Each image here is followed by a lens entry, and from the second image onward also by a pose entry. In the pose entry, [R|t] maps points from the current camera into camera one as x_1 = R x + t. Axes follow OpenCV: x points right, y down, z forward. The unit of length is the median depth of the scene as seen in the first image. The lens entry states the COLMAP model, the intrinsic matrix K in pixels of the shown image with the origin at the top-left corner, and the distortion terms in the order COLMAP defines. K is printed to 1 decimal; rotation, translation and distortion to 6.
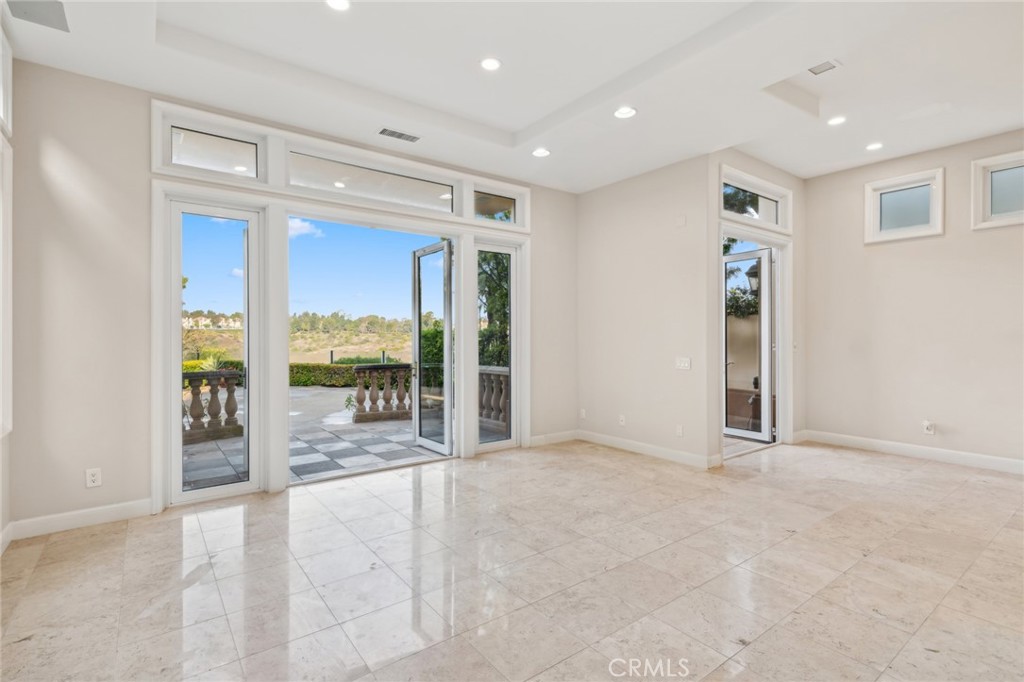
lens RADIAL K [[487.5, 0, 510.3], [0, 487.5, 338.5], [0, 0, 1]] dist [0.004820, -0.000065]
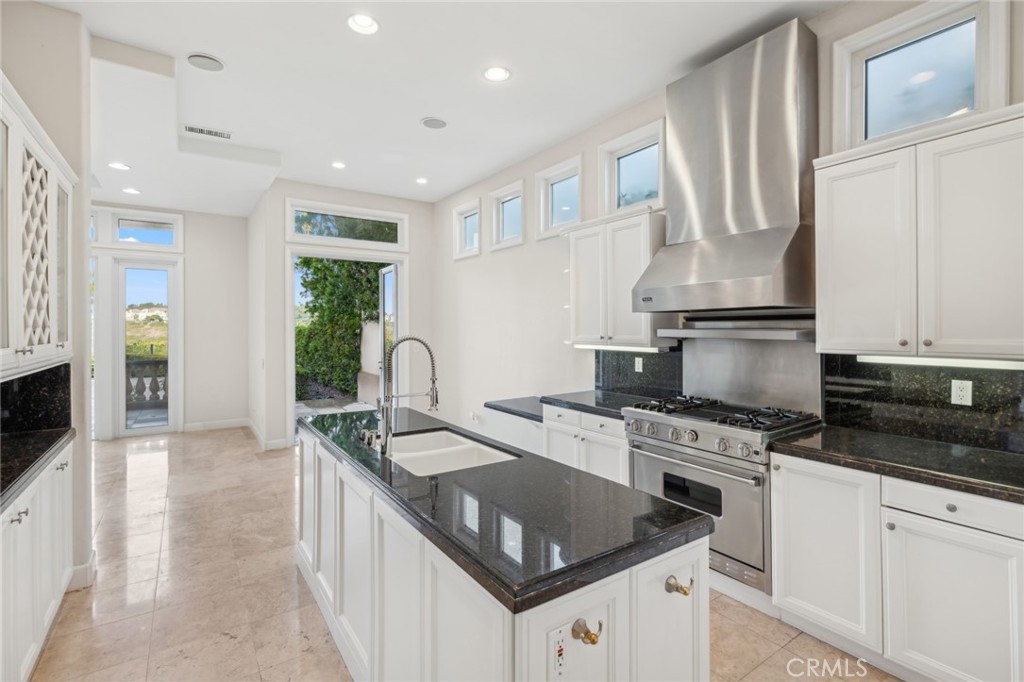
lens RADIAL K [[469.7, 0, 514.8], [0, 469.7, 333.3], [0, 0, 1]] dist [-0.000404, -0.000340]
pose [[0.999473, -0.000208, -0.032472, 1.356447], [0.000527, 0.999952, 0.009799, -0.046004], [0.032468, -0.009811, 0.999425, -0.181015]]
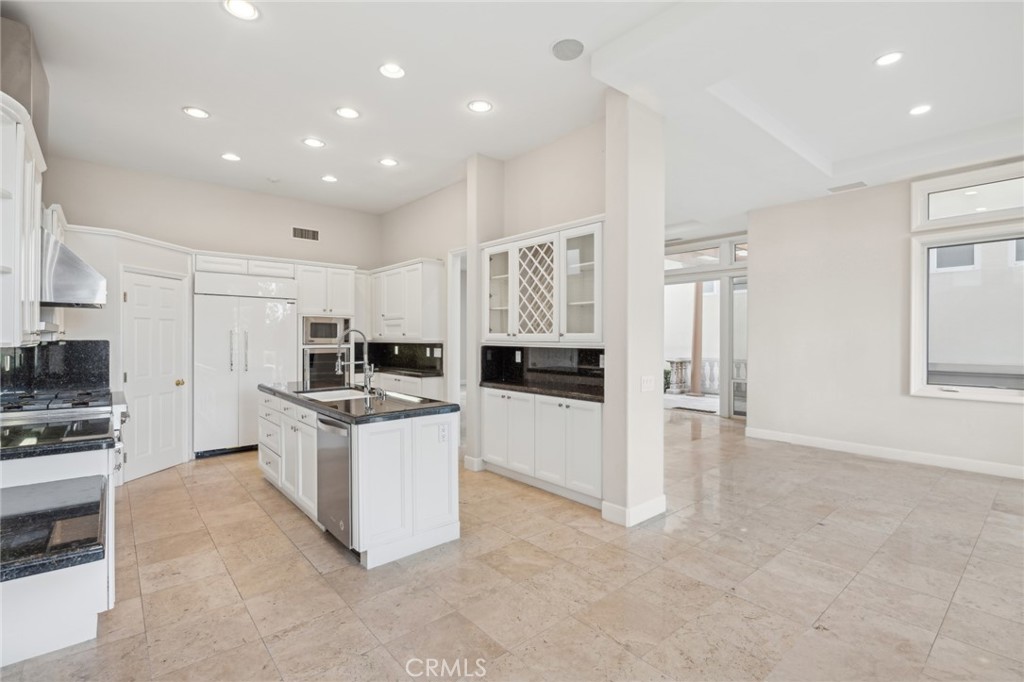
lens RADIAL K [[469.7, 0, 513.0], [0, 469.7, 334.9], [0, 0, 1]] dist [-0.000404, -0.000340]
pose [[-0.997927, 0.001845, -0.064326, 0.927690], [0.001732, 0.999997, 0.001816, -0.025459], [0.064329, 0.001701, -0.997927, 1.438816]]
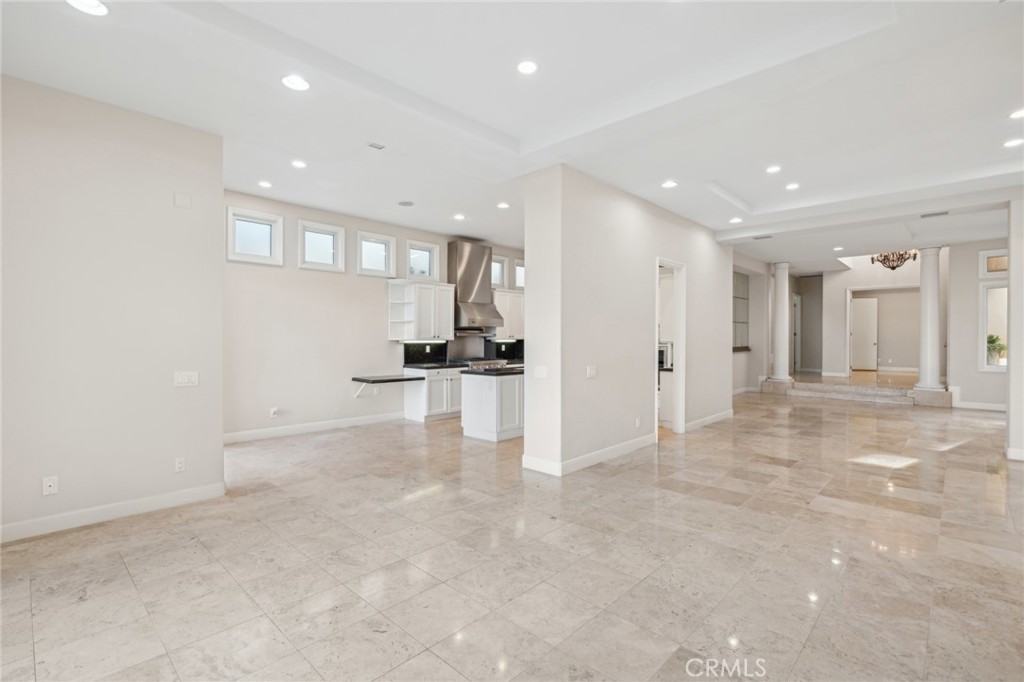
lens RADIAL K [[469.7, 0, 513.4], [0, 469.7, 346.0], [0, 0, 1]] dist [-0.000404, -0.000340]
pose [[-0.172743, -0.015587, 0.984844, -0.658942], [0.003072, 0.999861, 0.016363, -0.018894], [-0.984962, 0.005852, -0.172671, 0.804804]]
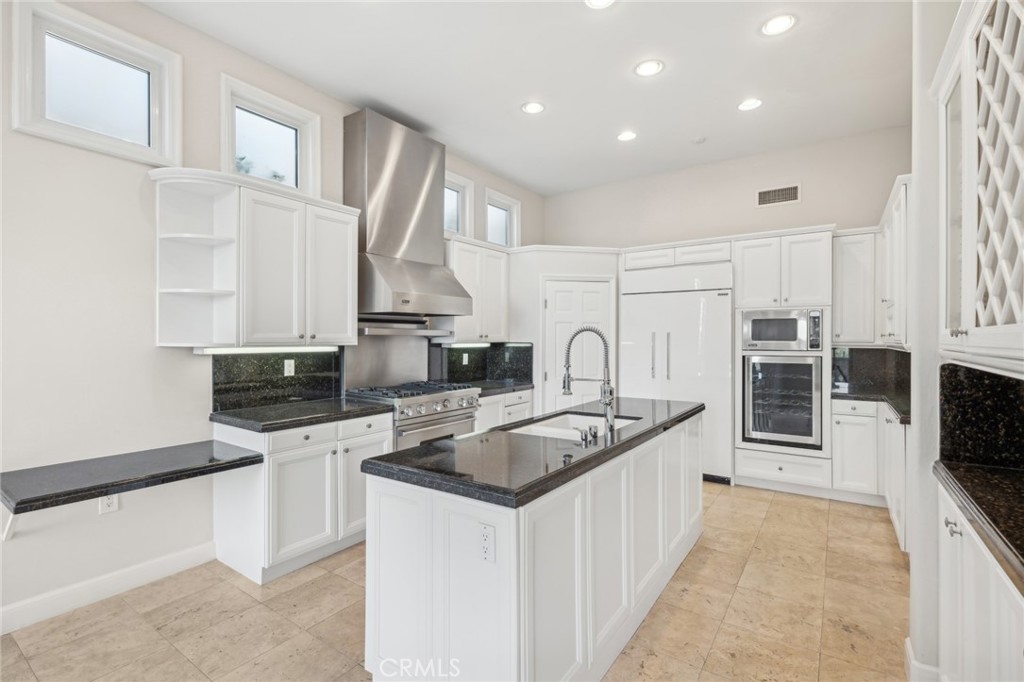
lens RADIAL K [[469.7, 0, 510.7], [0, 469.7, 339.2], [0, 0, 1]] dist [-0.000404, -0.000340]
pose [[-0.315117, 0.000928, 0.949052, 0.617625], [0.005508, 0.999984, 0.000851, -0.021976], [-0.949037, 0.005495, -0.315117, 0.702480]]
